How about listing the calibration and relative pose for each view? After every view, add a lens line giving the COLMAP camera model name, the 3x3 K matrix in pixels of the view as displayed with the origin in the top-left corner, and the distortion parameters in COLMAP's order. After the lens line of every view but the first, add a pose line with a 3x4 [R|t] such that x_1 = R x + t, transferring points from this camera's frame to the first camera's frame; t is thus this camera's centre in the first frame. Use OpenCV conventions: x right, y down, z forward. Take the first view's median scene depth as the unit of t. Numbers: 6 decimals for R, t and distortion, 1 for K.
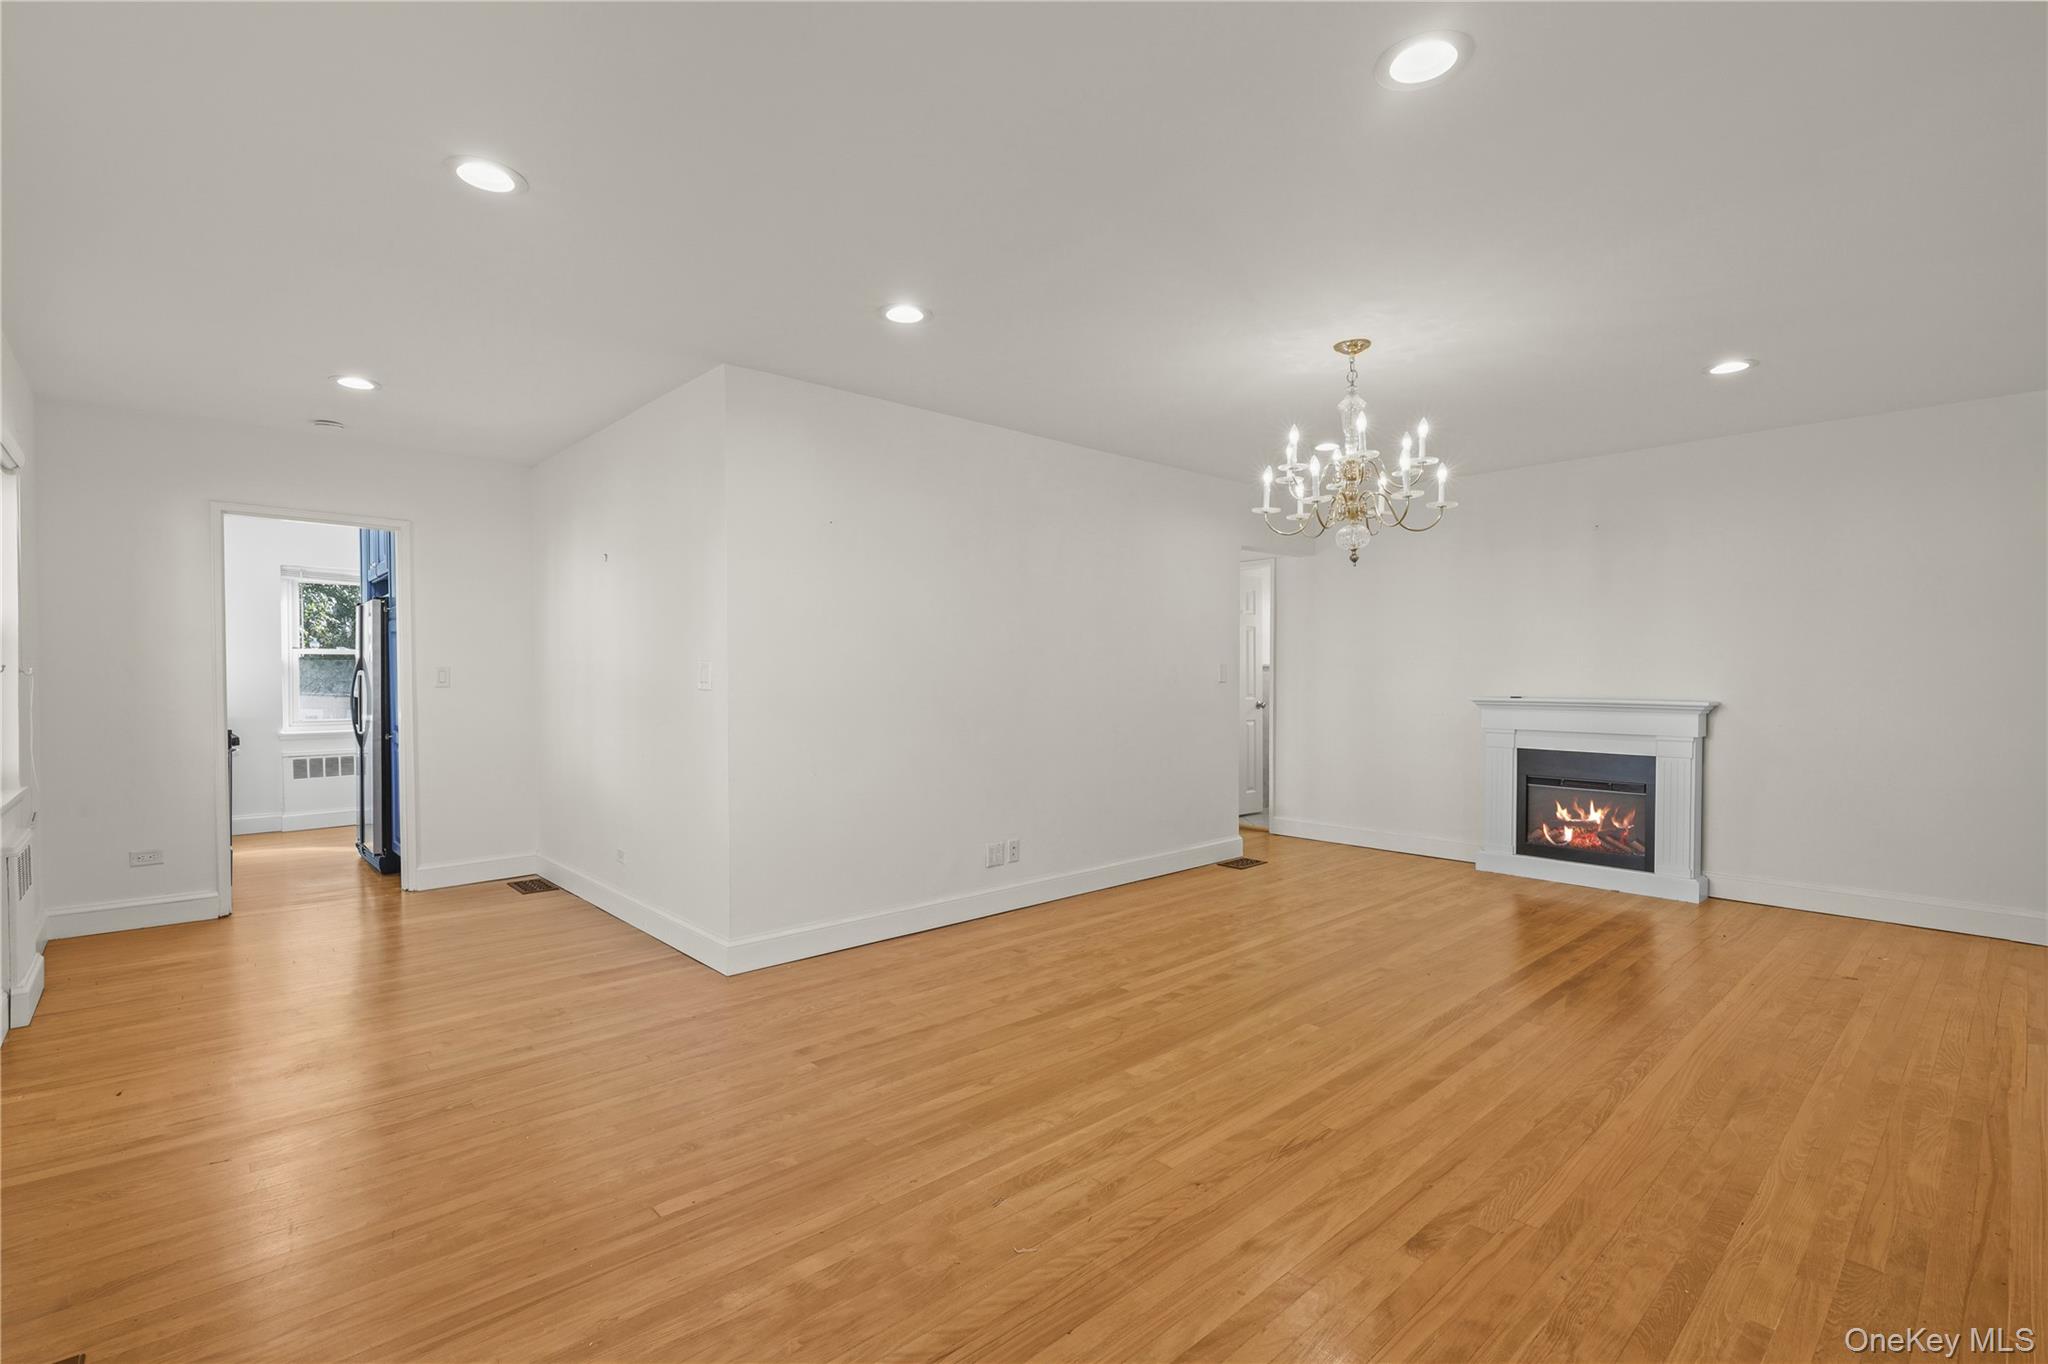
lens RADIAL K [[922.6, 0, 1017.9], [0, 922.6, 694.0], [0, 0, 1]] dist [-0.000665, -0.000459]
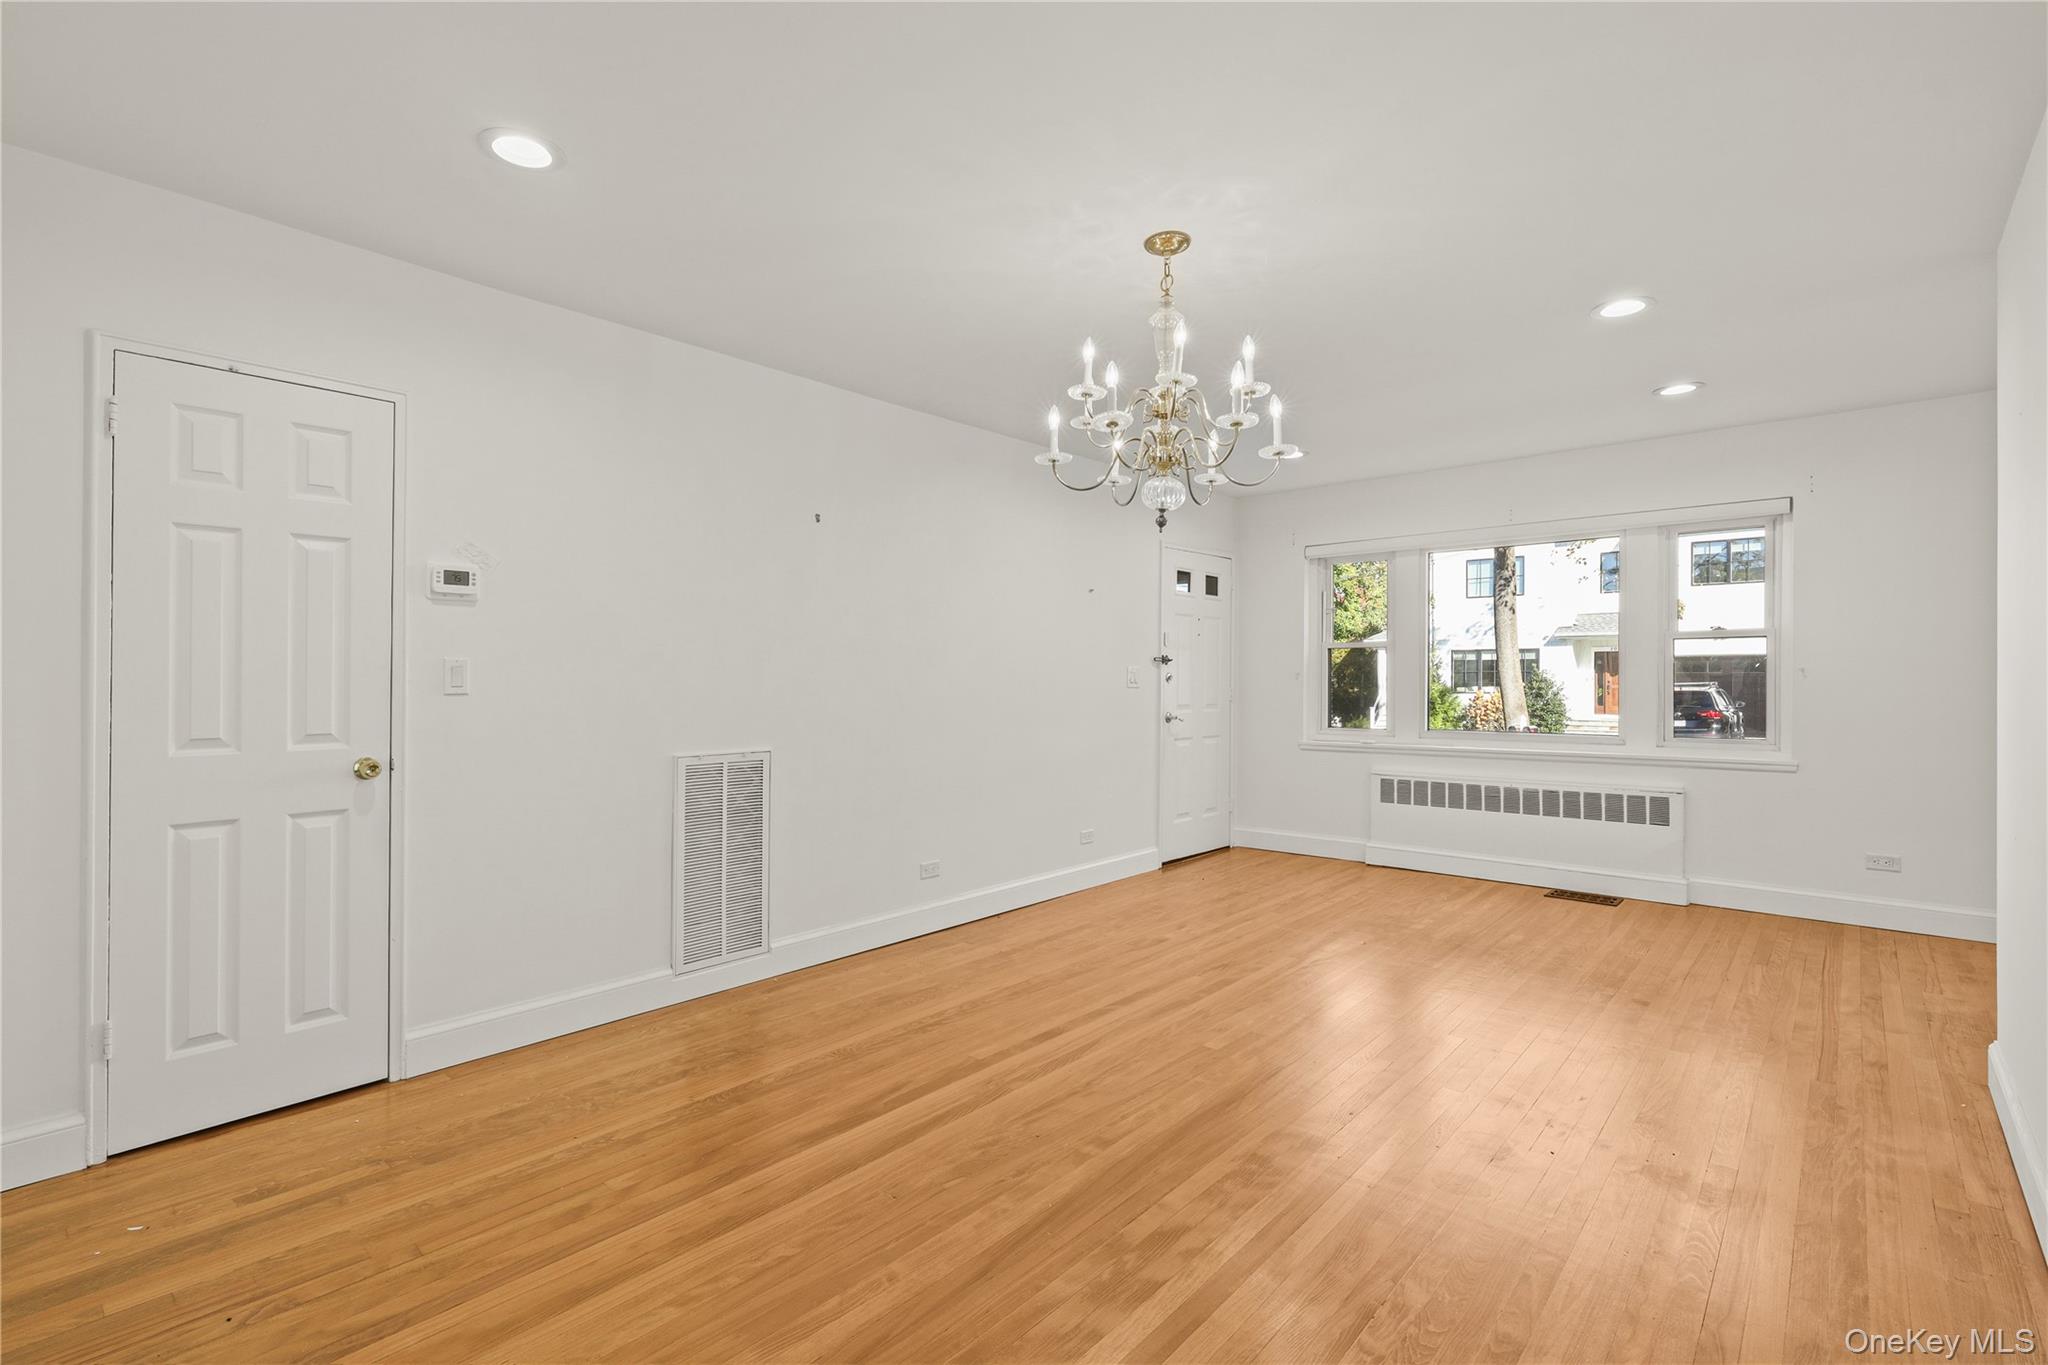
lens RADIAL K [[939.0, 0, 1024.0], [0, 939.0, 682.5], [0, 0, 1]] dist [0.000780, -0.000190]
pose [[-0.993355, 0.000374, -0.115088, 0.616226], [-0.002927, 0.999589, 0.028512, -0.041389], [0.115051, 0.028659, -0.992946, 1.911510]]
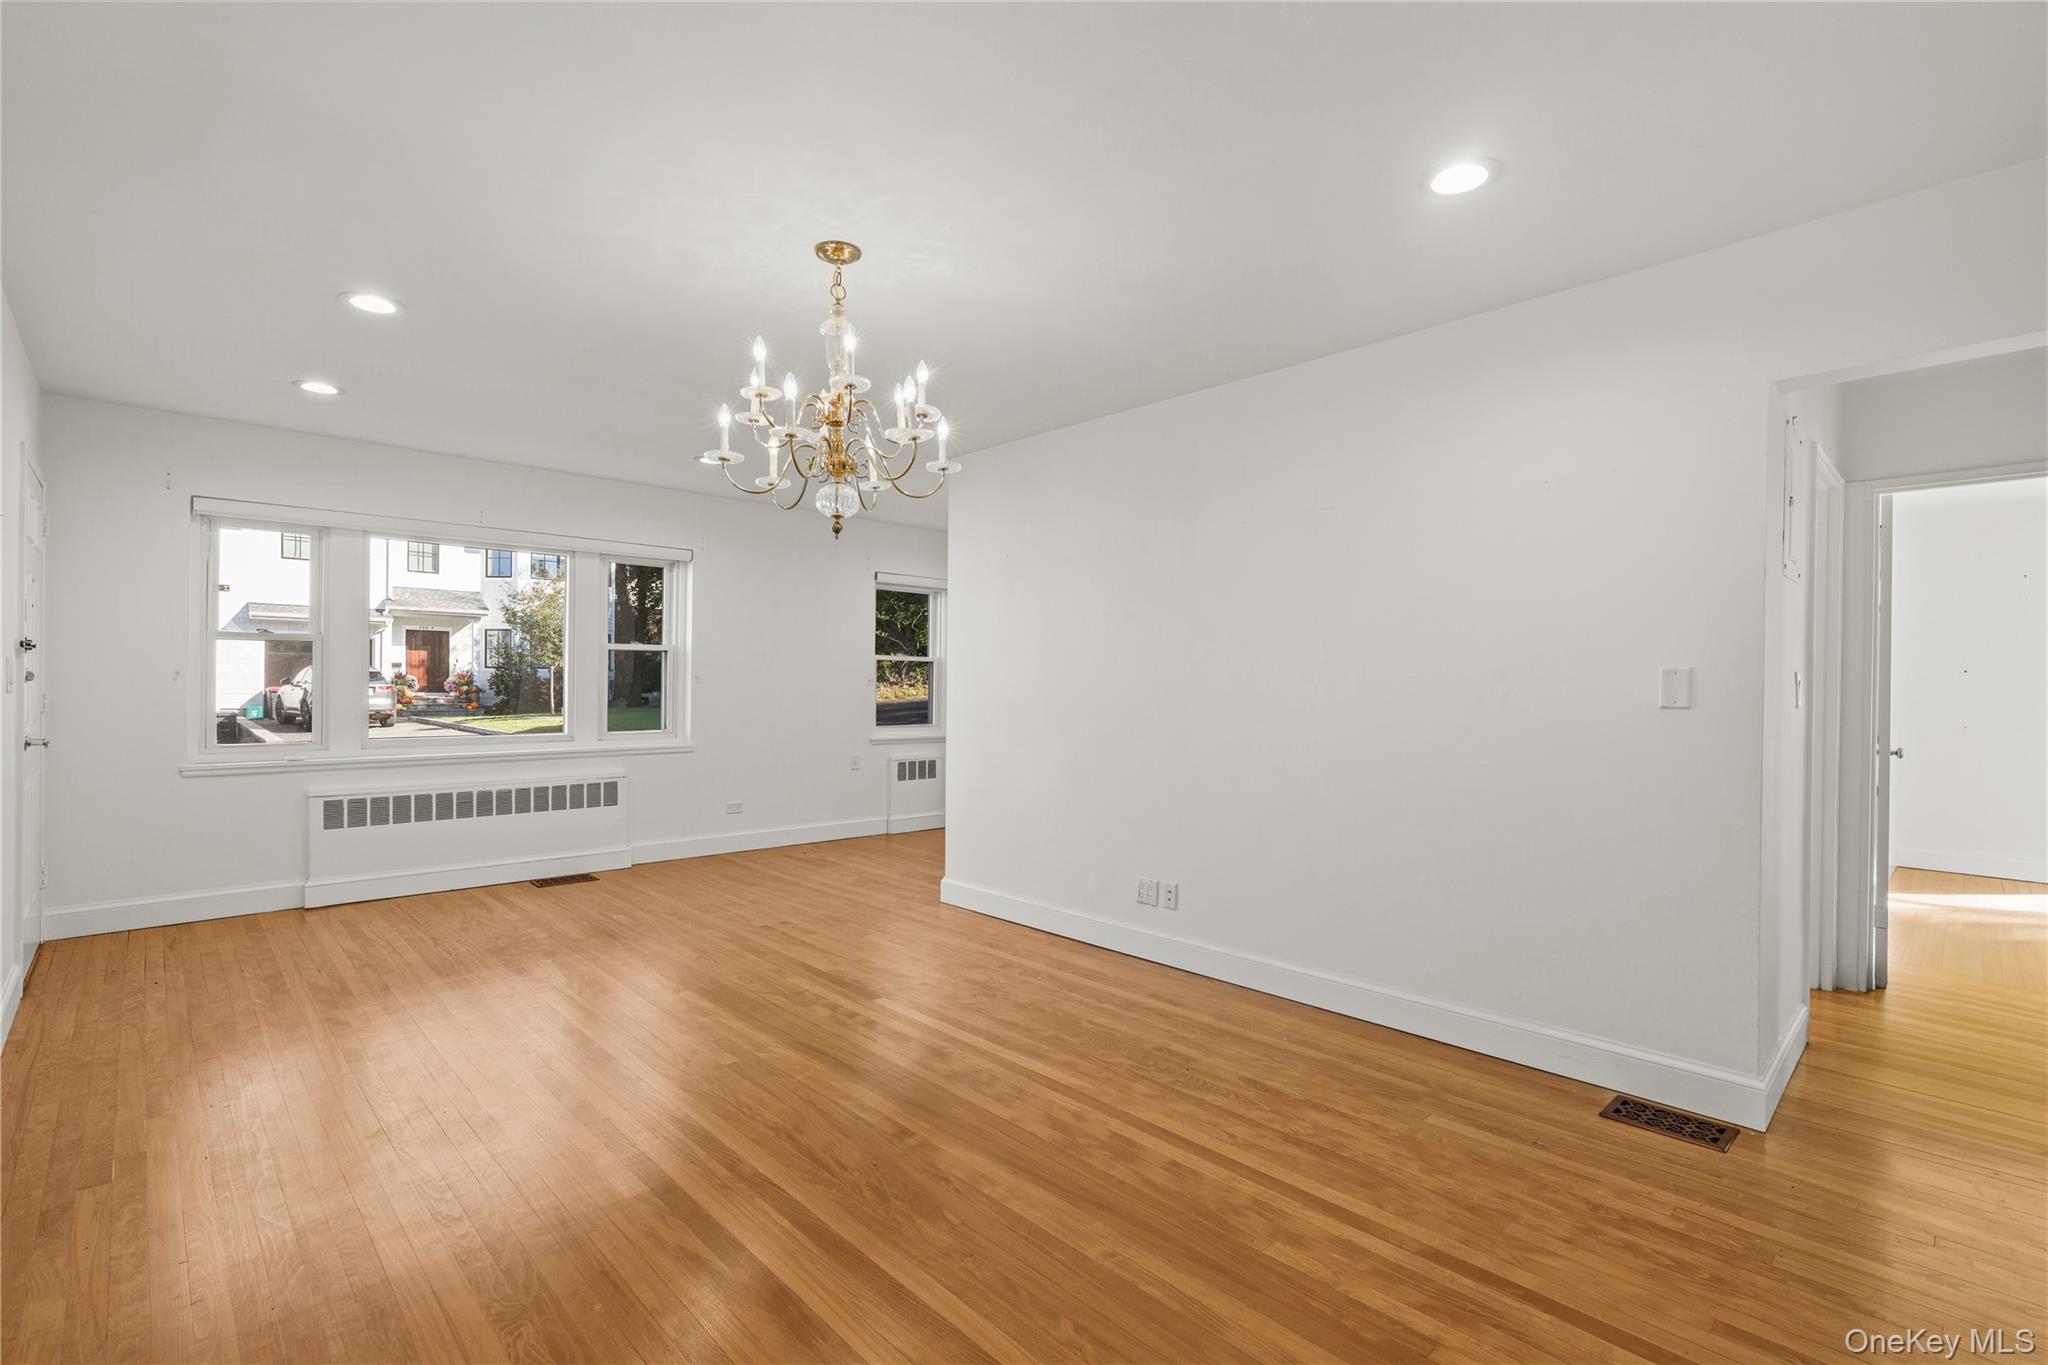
lens RADIAL K [[922.6, 0, 1017.9], [0, 922.6, 694.5], [0, 0, 1]] dist [-0.000665, -0.000459]
pose [[0.023575, 0.007763, -0.999692, 1.232278], [-0.032562, 0.999445, 0.006994, -0.021285], [0.999192, 0.032387, 0.023815, 1.240853]]
